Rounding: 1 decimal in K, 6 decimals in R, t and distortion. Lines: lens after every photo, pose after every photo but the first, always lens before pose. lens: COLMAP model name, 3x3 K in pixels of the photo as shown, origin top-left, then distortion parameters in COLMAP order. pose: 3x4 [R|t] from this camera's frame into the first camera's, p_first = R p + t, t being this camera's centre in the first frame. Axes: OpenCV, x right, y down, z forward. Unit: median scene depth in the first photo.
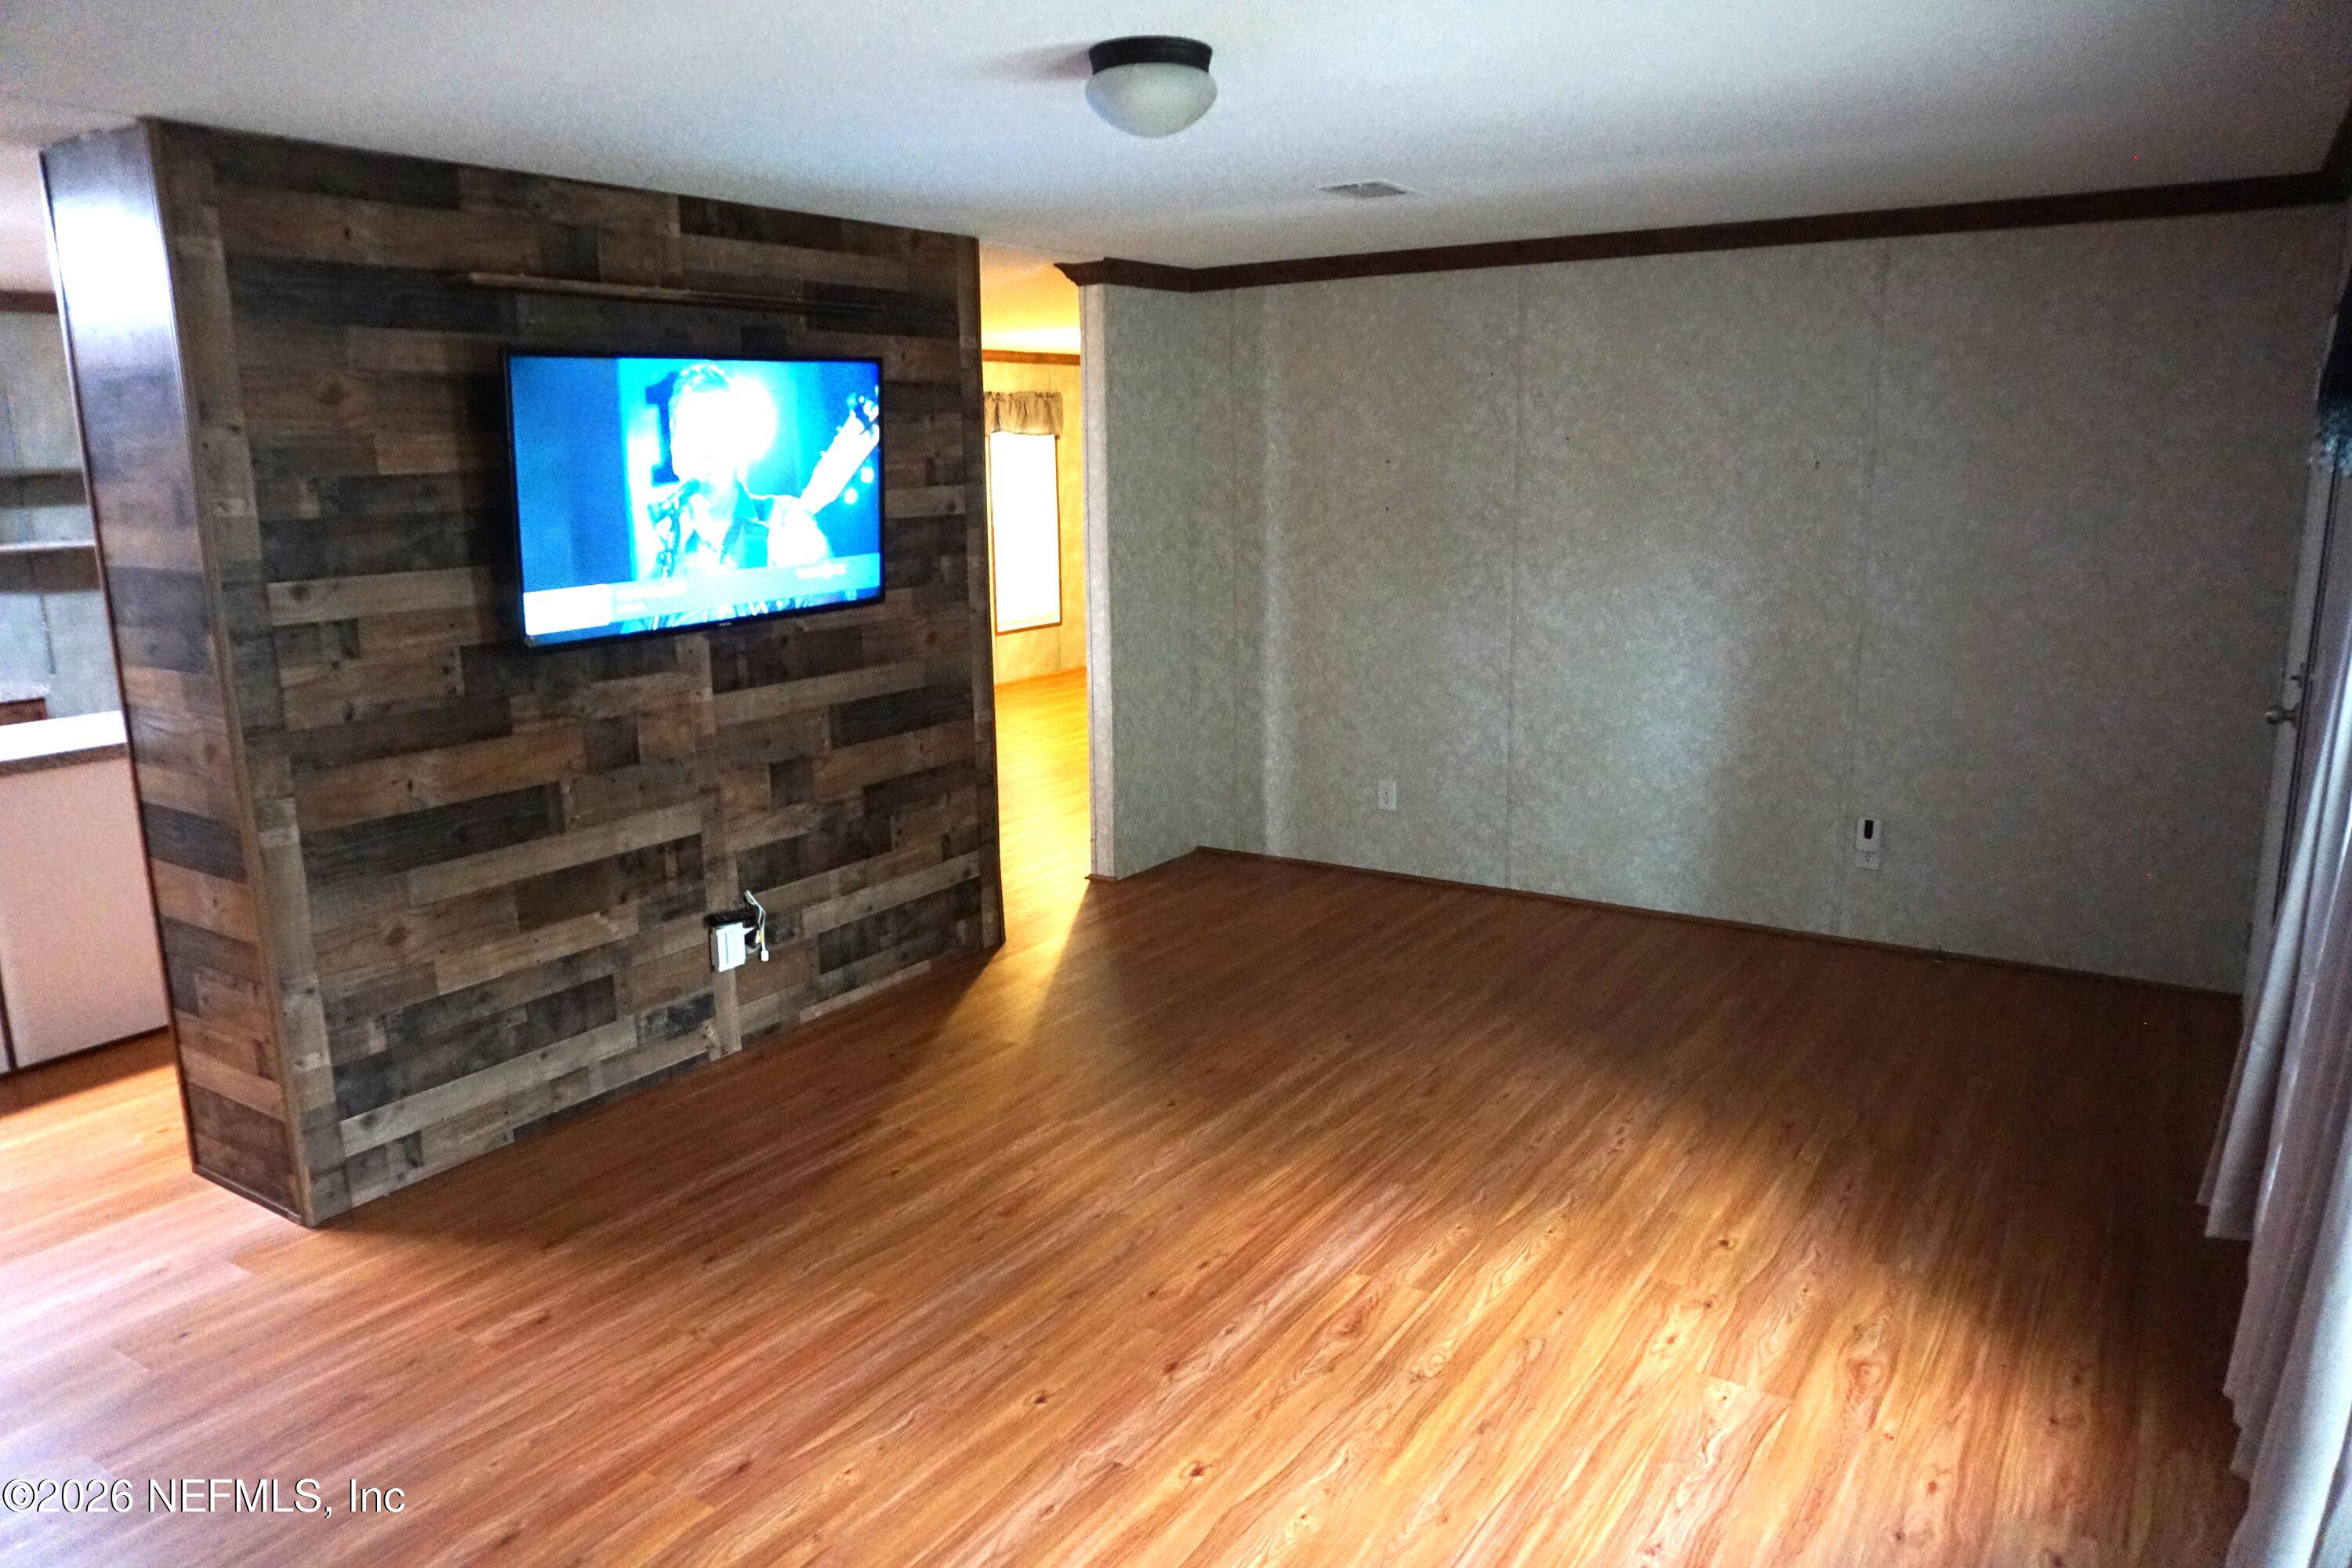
lens RADIAL K [[1576.6, 0, 1171.5], [0, 1576.6, 779.6], [0, 0, 1]] dist [-0.060096, 0.032695]
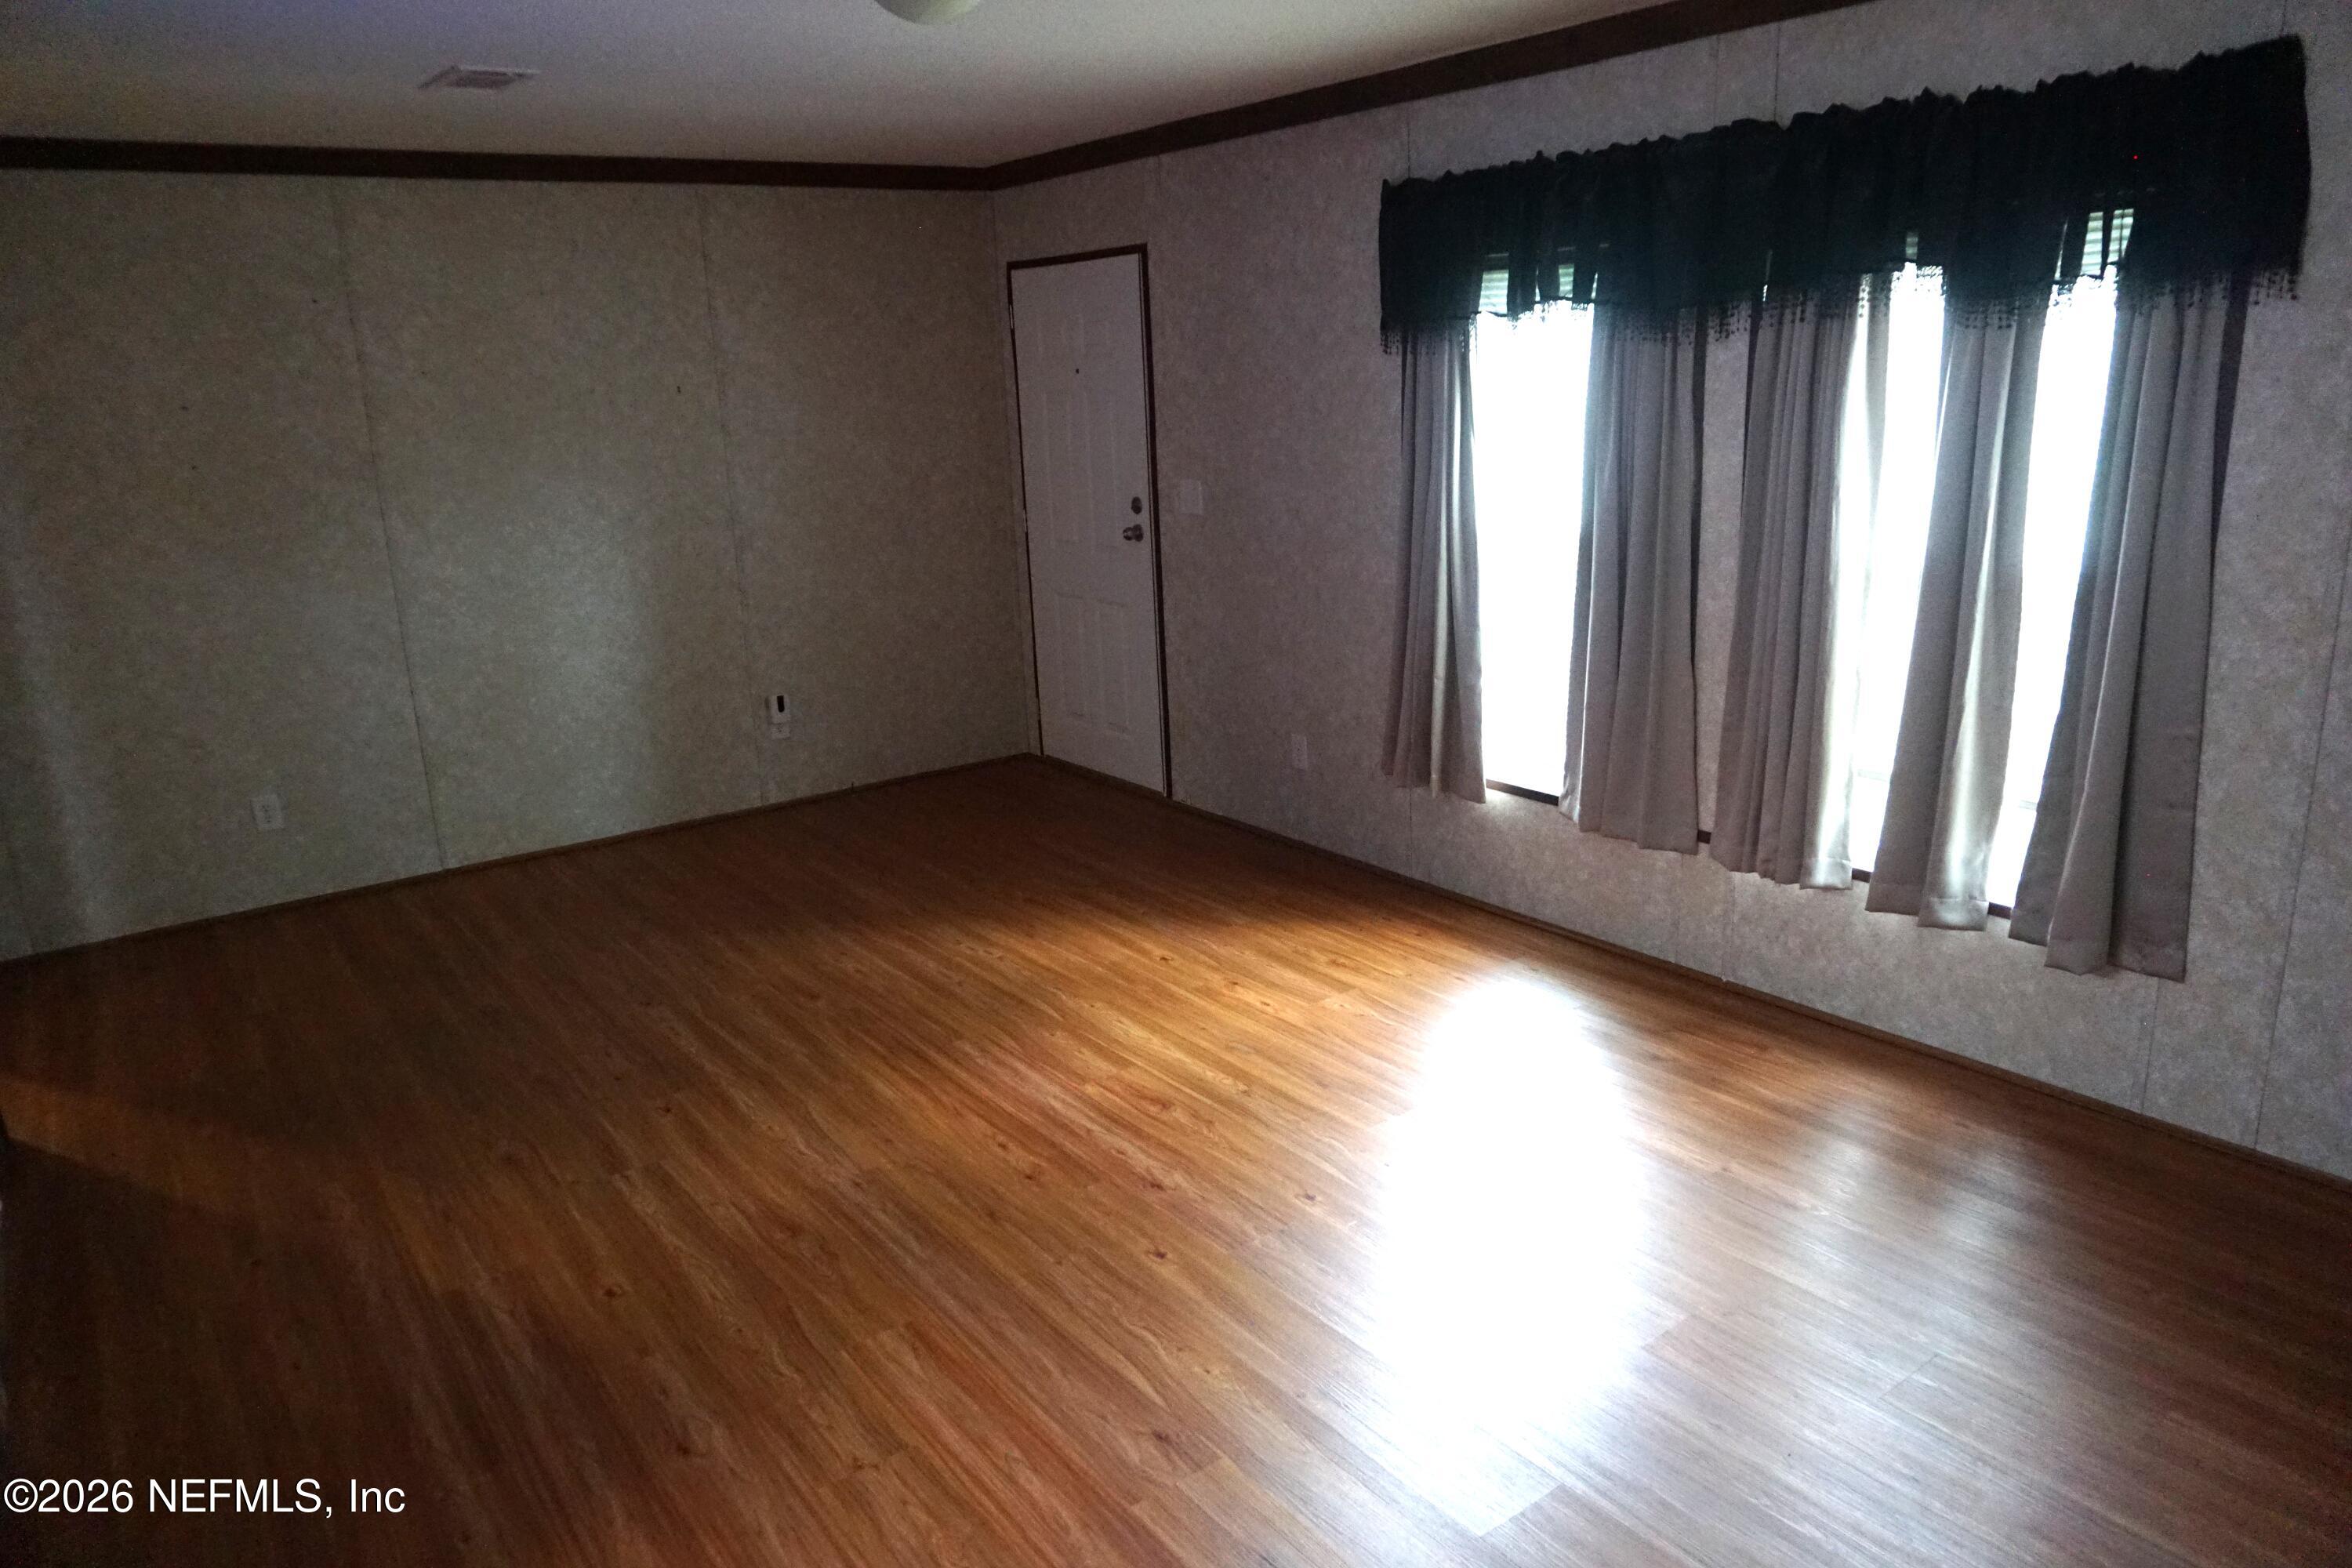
lens RADIAL K [[1576.6, 0, 1180.0], [0, 1576.6, 788.4], [0, 0, 1]] dist [-0.060096, 0.032695]
pose [[0.338310, -0.245042, 0.908571, -0.657782], [0.221488, 0.959112, 0.176201, -0.059564], [-0.914598, 0.141627, 0.378751, 0.371320]]
